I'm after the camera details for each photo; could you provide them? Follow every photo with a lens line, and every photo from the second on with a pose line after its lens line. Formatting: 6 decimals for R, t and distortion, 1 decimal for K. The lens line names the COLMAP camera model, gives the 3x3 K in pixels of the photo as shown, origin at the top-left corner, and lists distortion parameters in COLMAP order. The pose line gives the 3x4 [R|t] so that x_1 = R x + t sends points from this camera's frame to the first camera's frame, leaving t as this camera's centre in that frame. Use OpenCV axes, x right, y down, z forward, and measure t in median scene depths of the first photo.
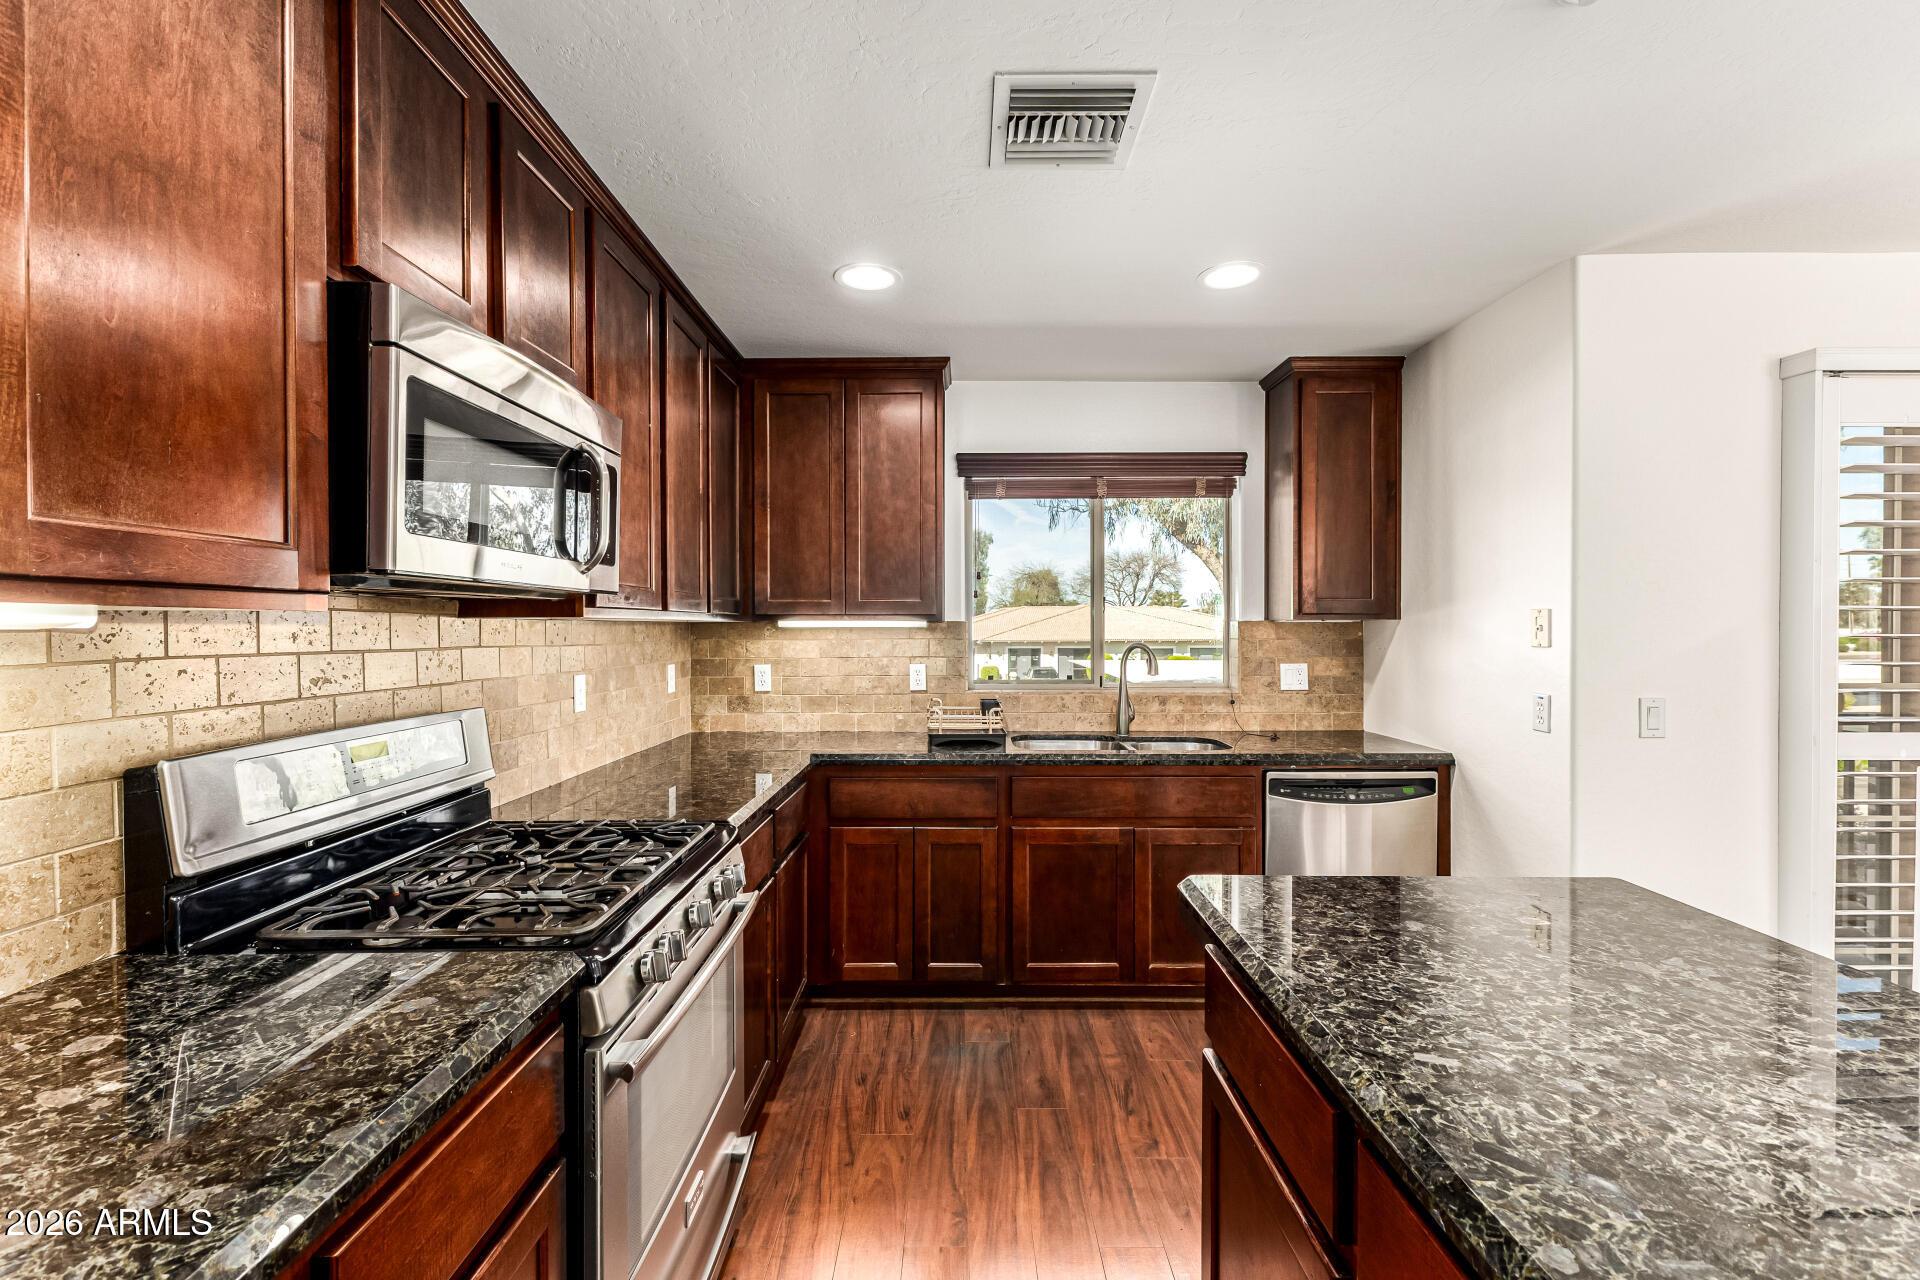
lens RADIAL K [[832.2, 0, 950.4], [0, 832.2, 632.9], [0, 0, 1]] dist [0.004272, -0.000294]
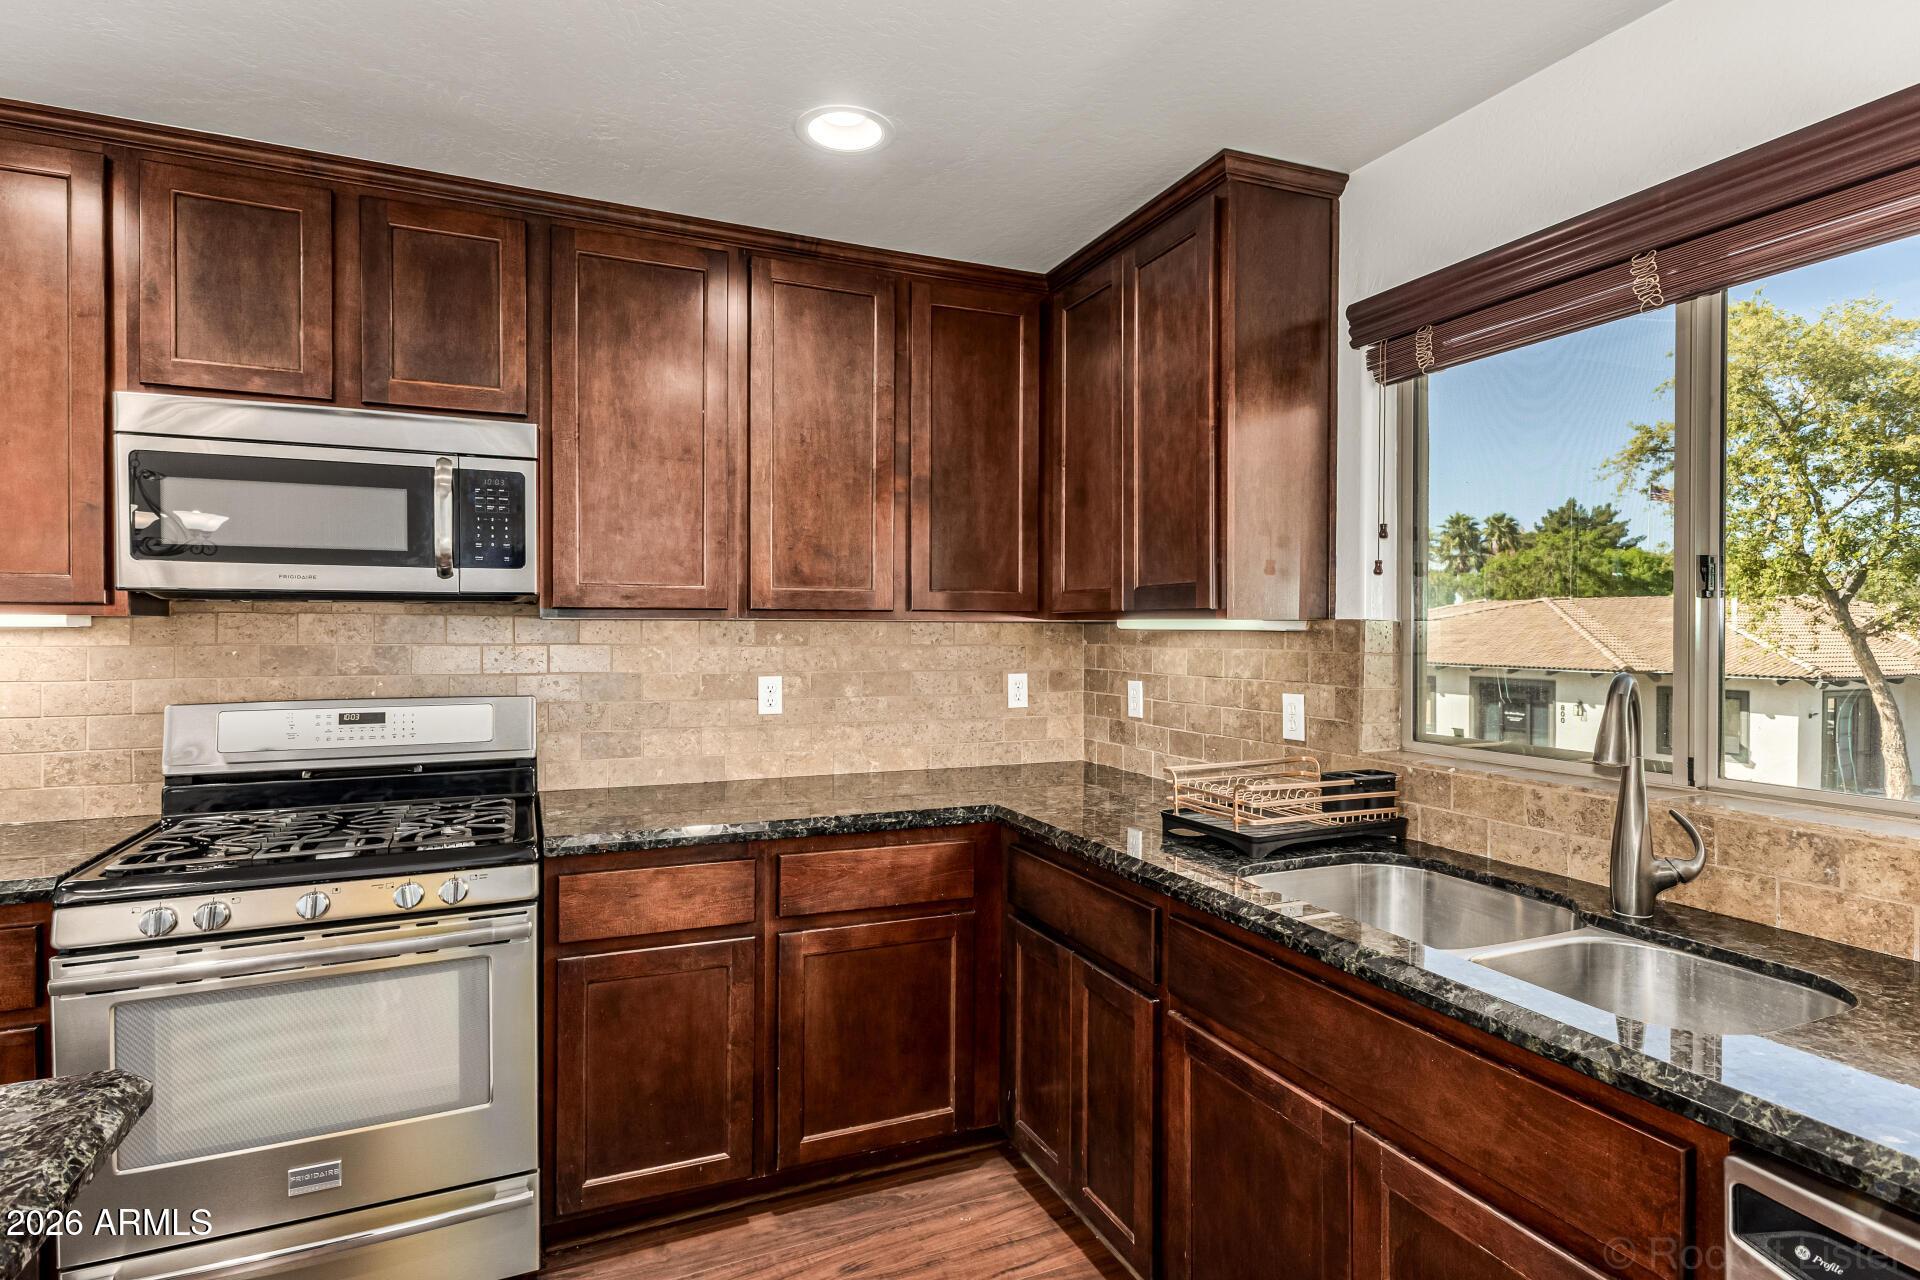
lens RADIAL K [[947.0, 0, 945.0], [0, 947.0, 637.2], [0, 0, 1]] dist [0.008467, -0.000759]
pose [[0.392987, 0.012339, -0.919461, 0.699445], [-0.009883, 0.999909, 0.009194, -0.008520], [0.919491, 0.005474, 0.393073, 0.782758]]
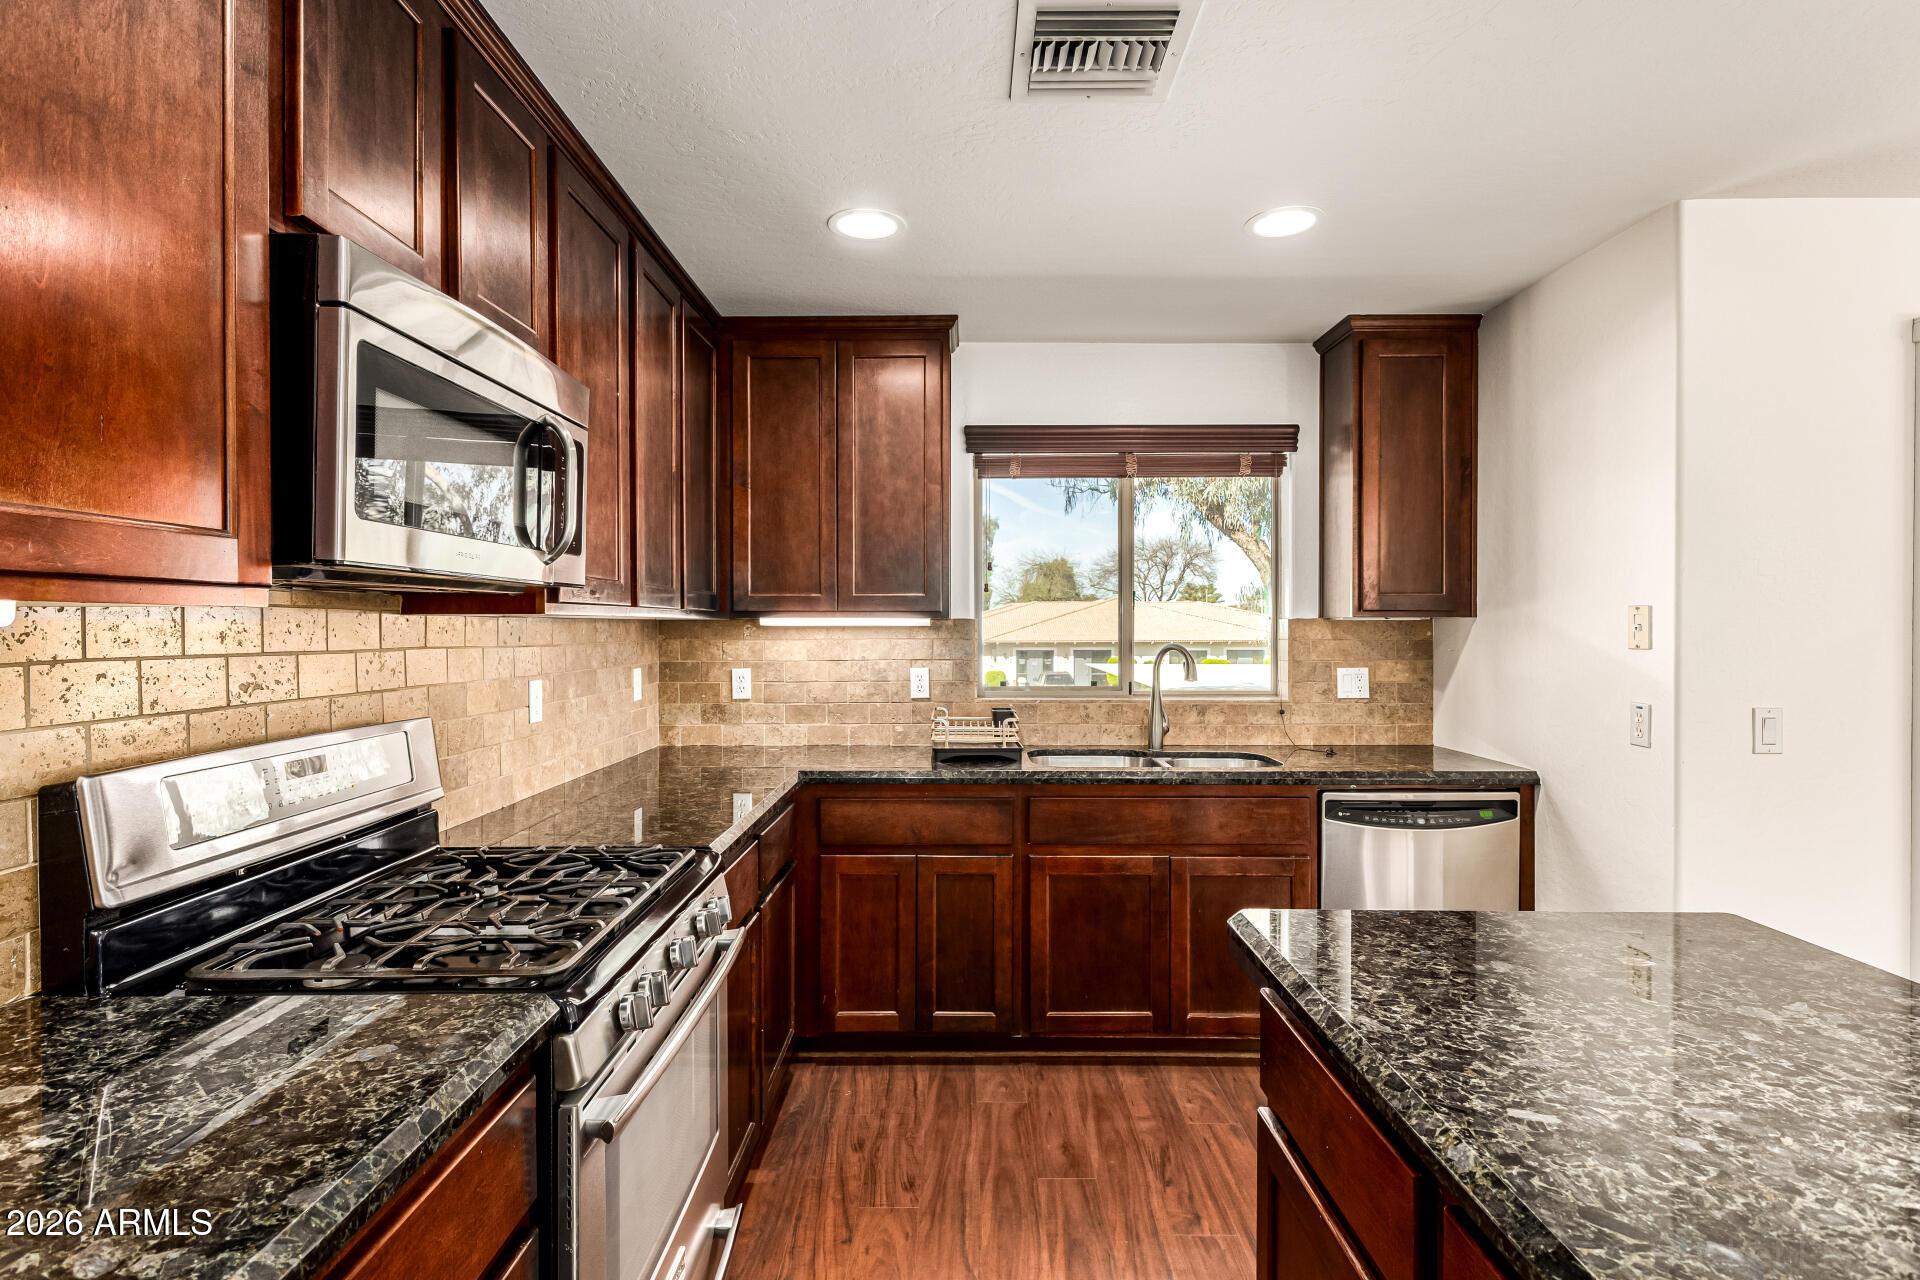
lens RADIAL K [[962.6, 0, 946.9], [0, 962.6, 631.6], [0, 0, 1]] dist [0.006076, -0.003515]
pose [[0.999998, 0.000586, -0.002102, -0.013154], [-0.000588, 1.000000, -0.000598, -0.000094], [0.002101, 0.000599, 0.999998, -0.008619]]
